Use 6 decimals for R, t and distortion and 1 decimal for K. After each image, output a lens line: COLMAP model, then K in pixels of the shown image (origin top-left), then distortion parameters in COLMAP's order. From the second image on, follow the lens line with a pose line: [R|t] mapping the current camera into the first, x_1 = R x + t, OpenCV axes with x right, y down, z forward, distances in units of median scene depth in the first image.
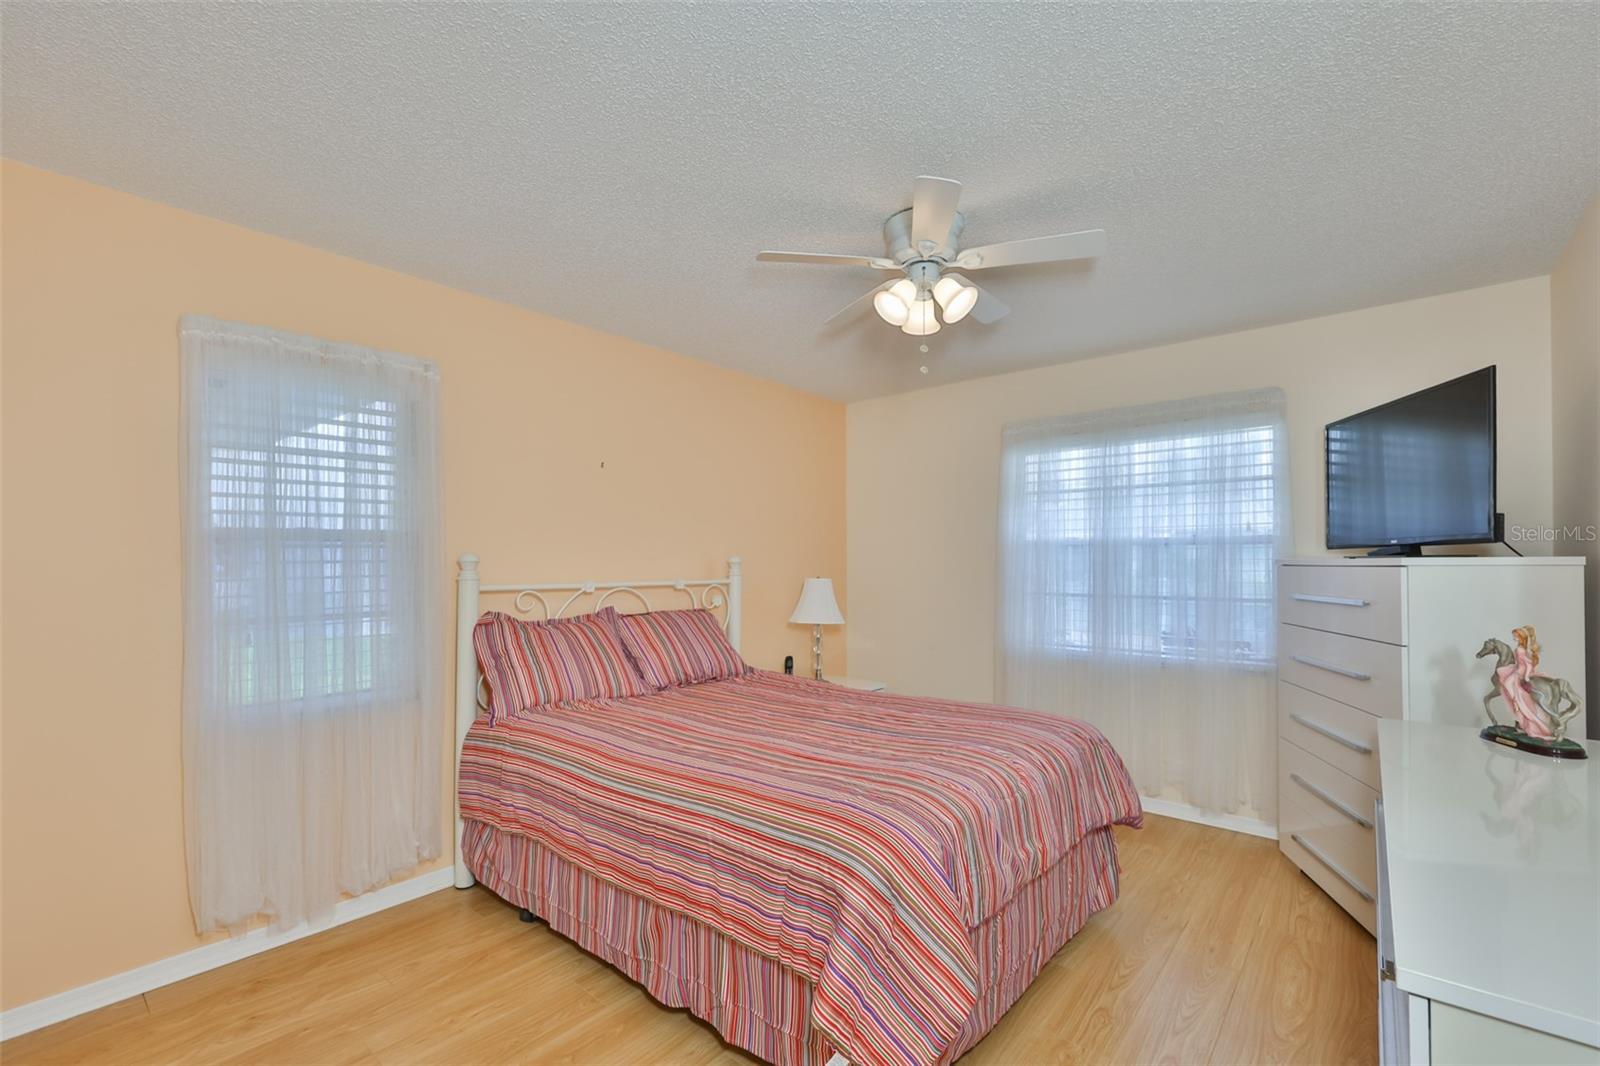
lens RADIAL K [[689.4, 0, 802.8], [0, 689.4, 539.4], [0, 0, 1]] dist [-0.006461, 0.000553]
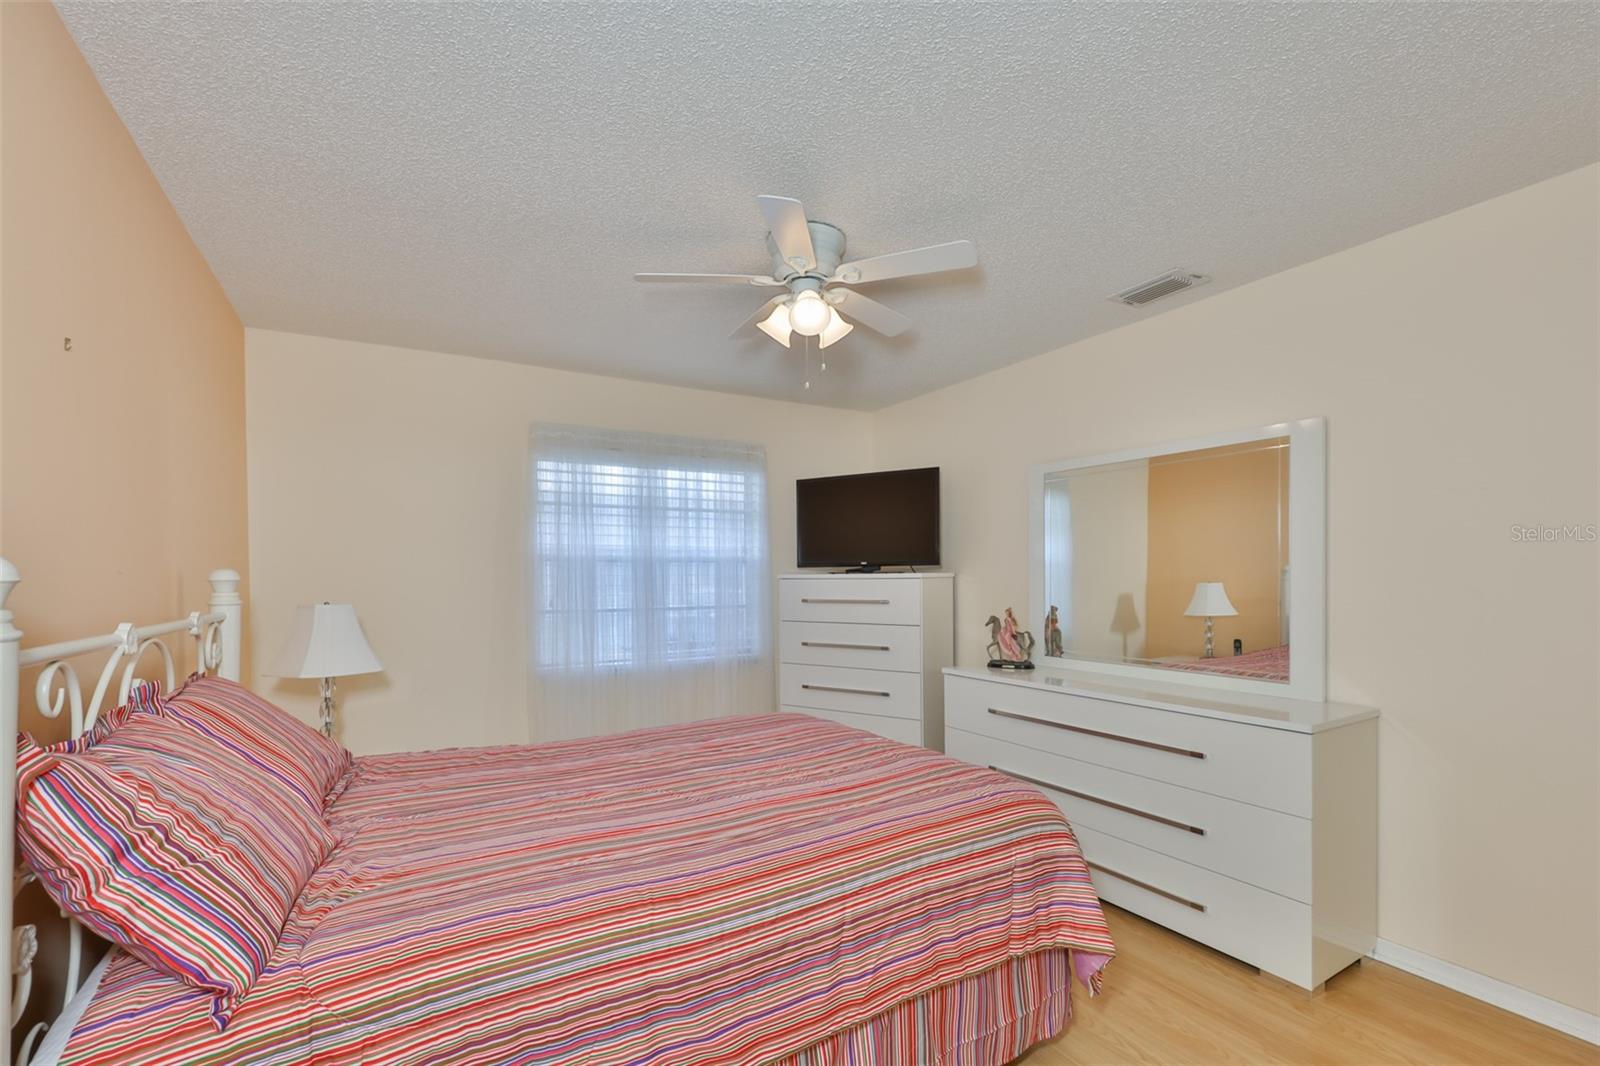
lens RADIAL K [[689.4, 0, 828.4], [0, 689.4, 560.0], [0, 0, 1]] dist [-0.006461, 0.000553]
pose [[0.330862, 0.021118, 0.943443, -0.485507], [-0.023687, 0.999620, -0.014068, 0.015226], [-0.943382, -0.017693, 0.331236, 0.405162]]
